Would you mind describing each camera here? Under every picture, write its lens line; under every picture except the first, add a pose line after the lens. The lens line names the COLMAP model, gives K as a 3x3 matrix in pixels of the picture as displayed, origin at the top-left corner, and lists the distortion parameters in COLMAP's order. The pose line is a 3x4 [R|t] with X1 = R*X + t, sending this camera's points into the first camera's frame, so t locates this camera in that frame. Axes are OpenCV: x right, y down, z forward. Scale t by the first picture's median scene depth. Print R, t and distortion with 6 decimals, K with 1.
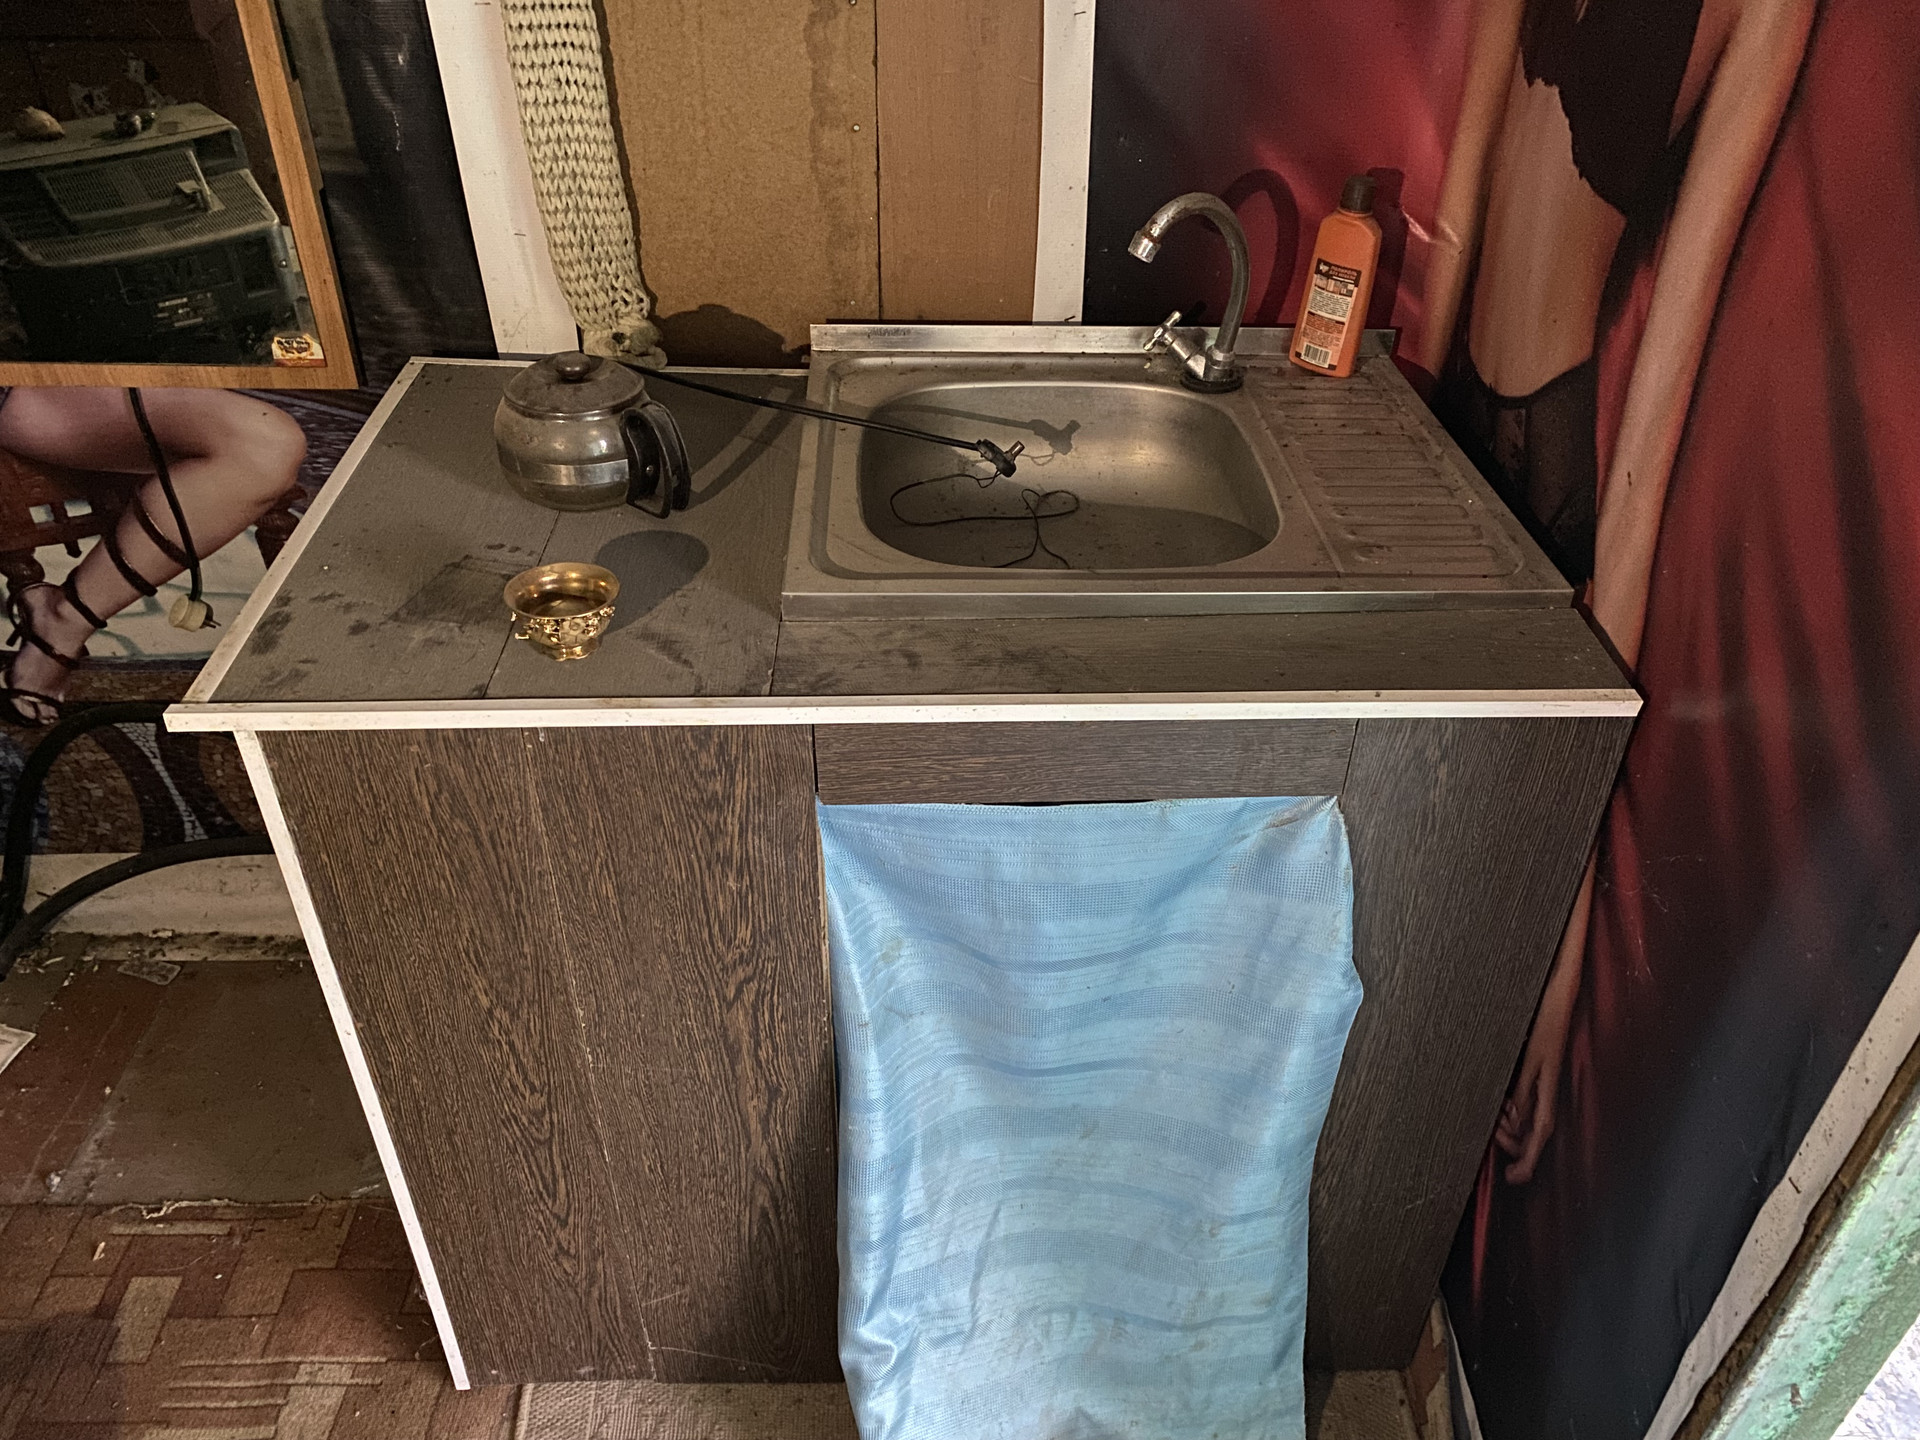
lens RADIAL K [[1466.3, 0, 948.6], [0, 1466.3, 707.6], [0, 0, 1]] dist [0.004095, 0.005475]
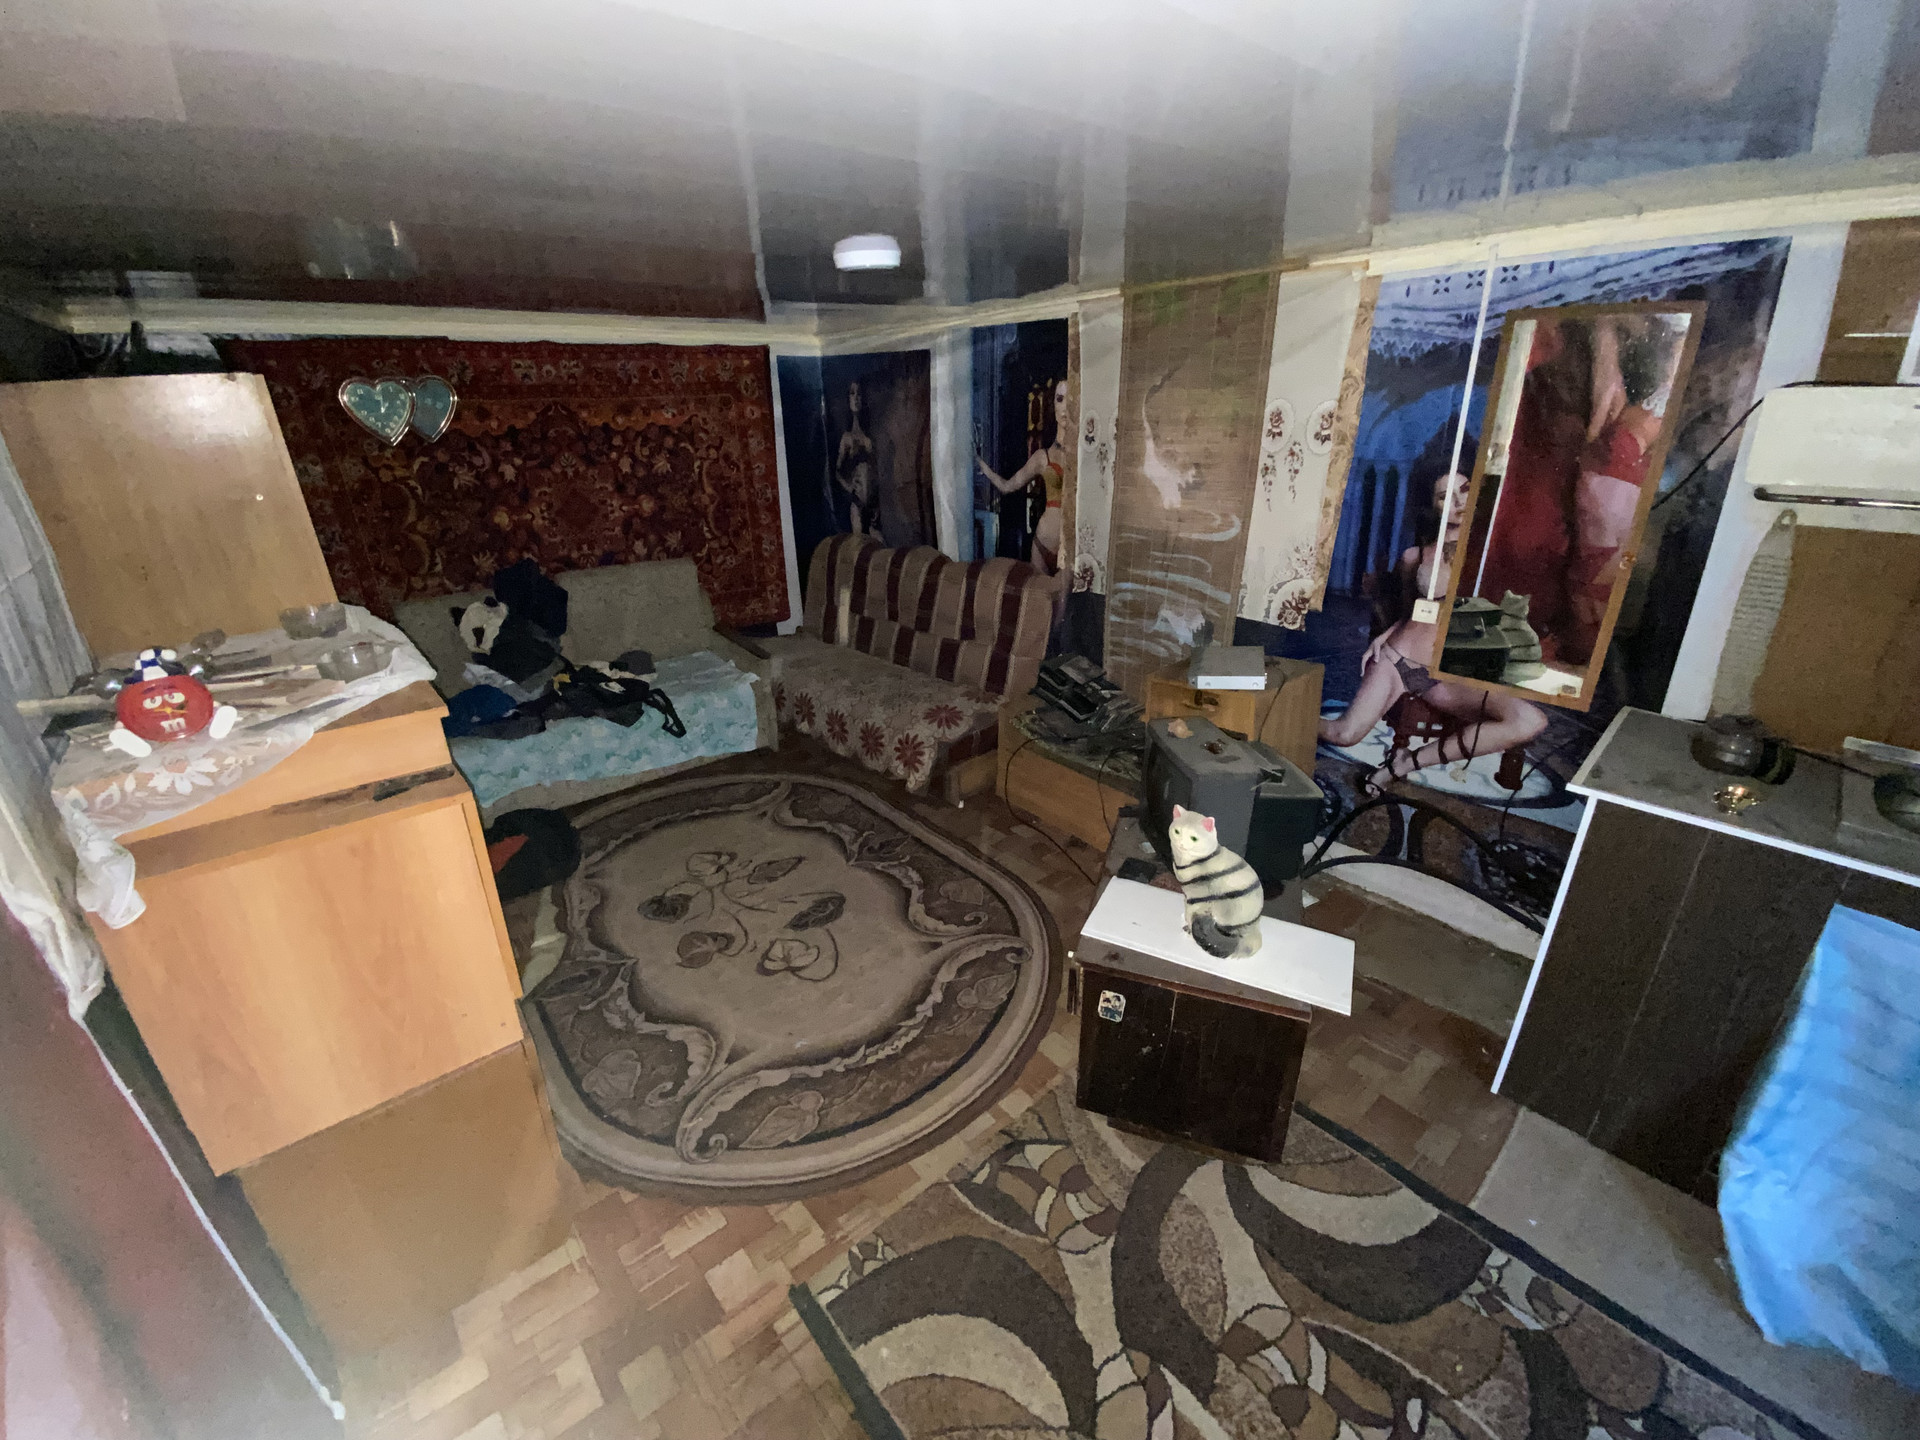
lens RADIAL K [[777.6, 0, 958.8], [0, 777.6, 726.3], [0, 0, 1]] dist [0.007875, -0.015666]
pose [[0.656441, 0.268019, -0.705160, -0.142995], [-0.411333, 0.910744, -0.036757, 0.278349], [0.632369, 0.314184, 0.708094, -0.589245]]
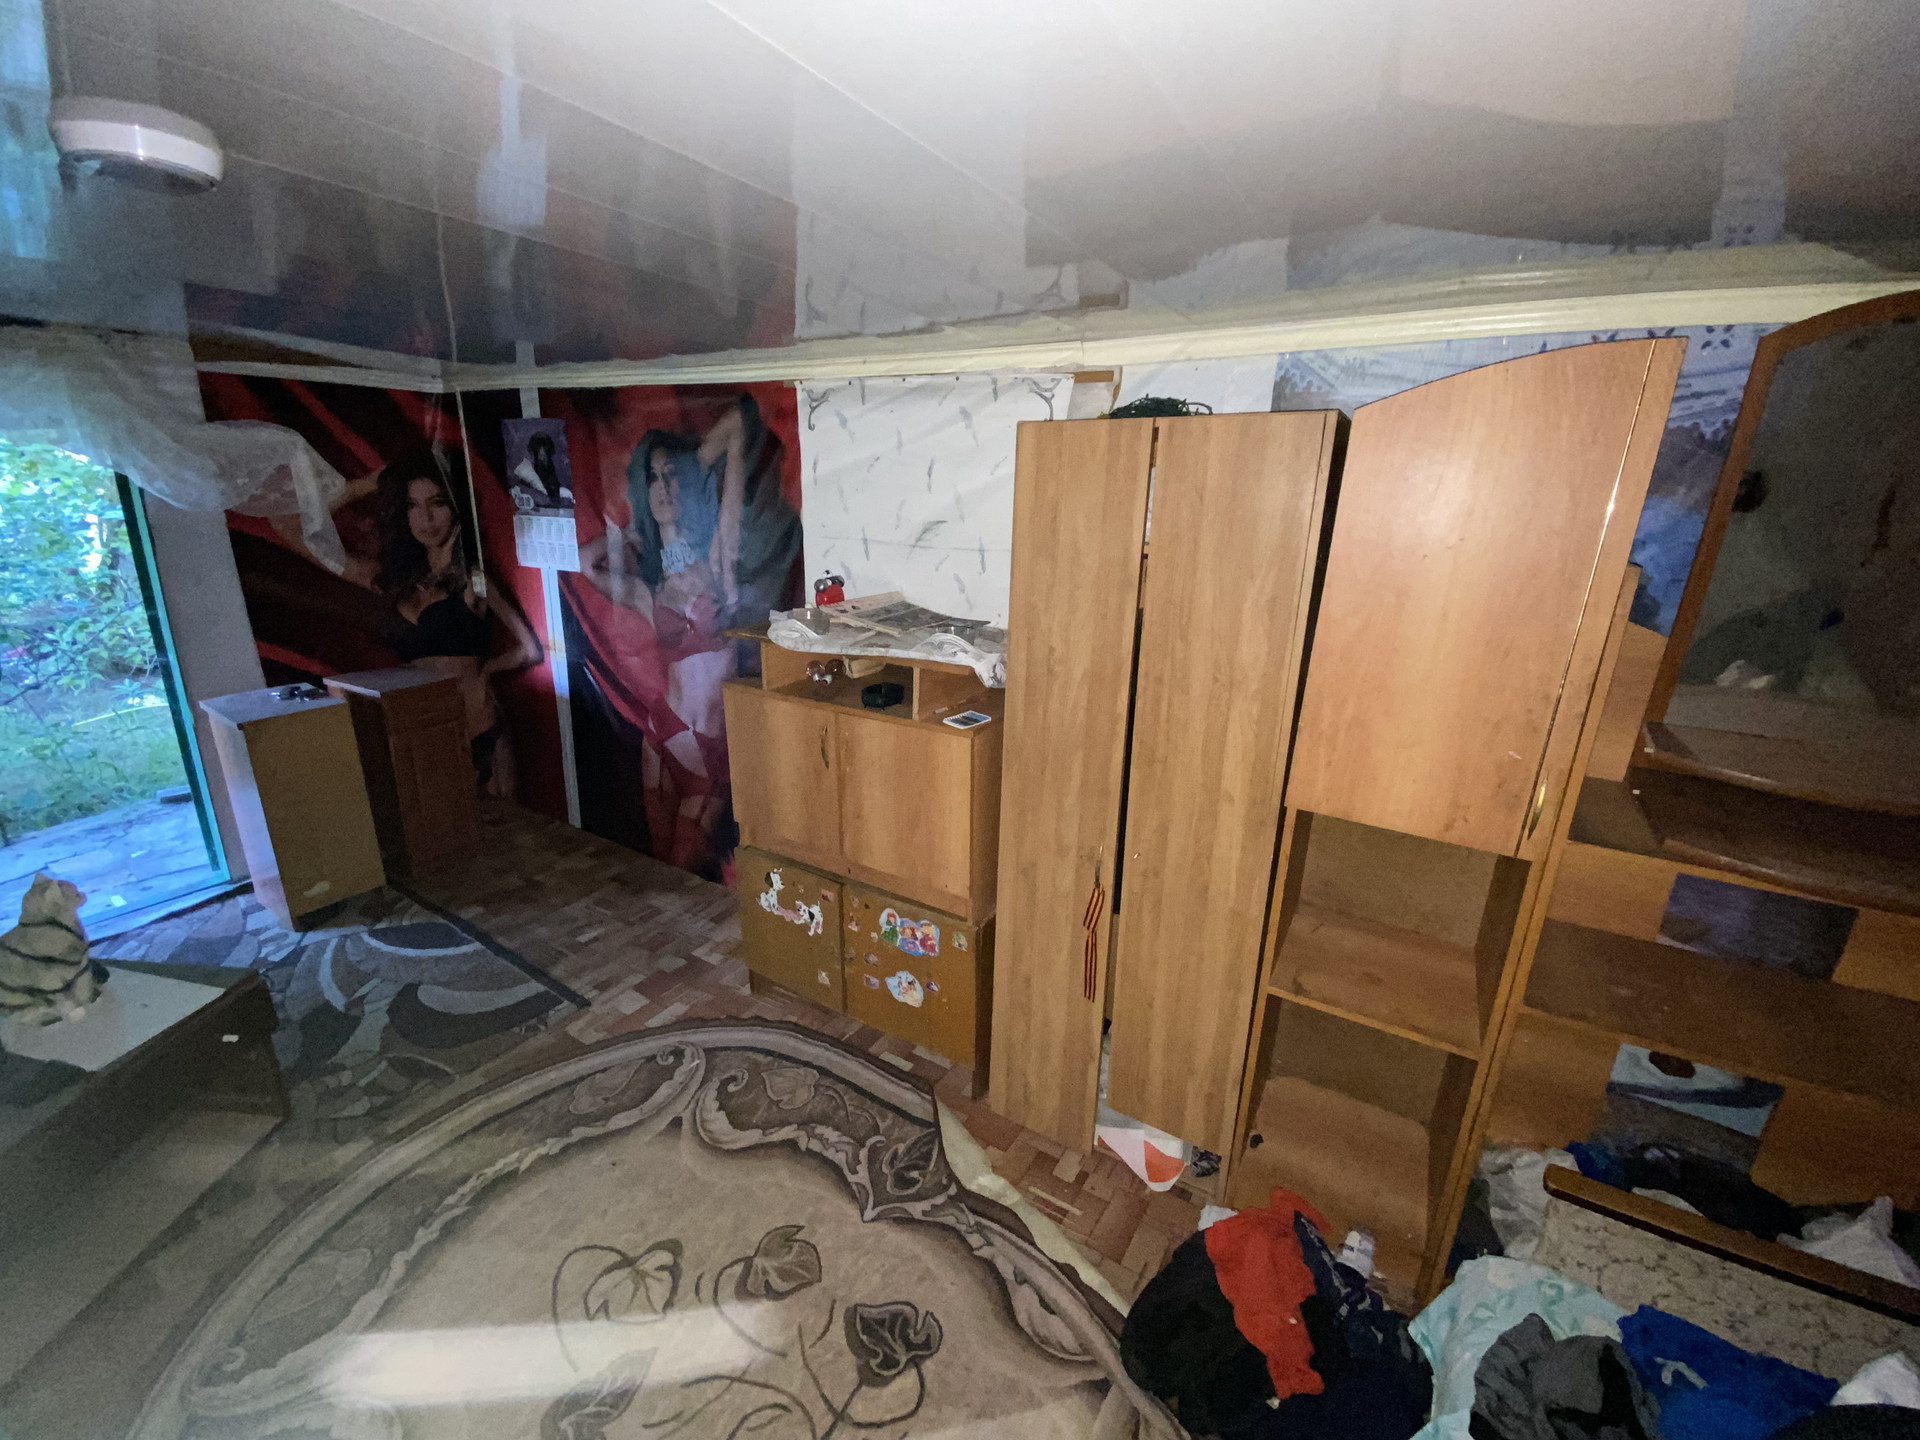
lens RADIAL K [[777.6, 0, 956.5], [0, 777.6, 713.3], [0, 0, 1]] dist [0.007875, -0.015666]
pose [[-0.851106, -0.183935, 0.491717, -1.905025], [0.270136, 0.649676, 0.710596, -0.251894], [-0.450161, 0.737624, -0.503256, 0.156036]]
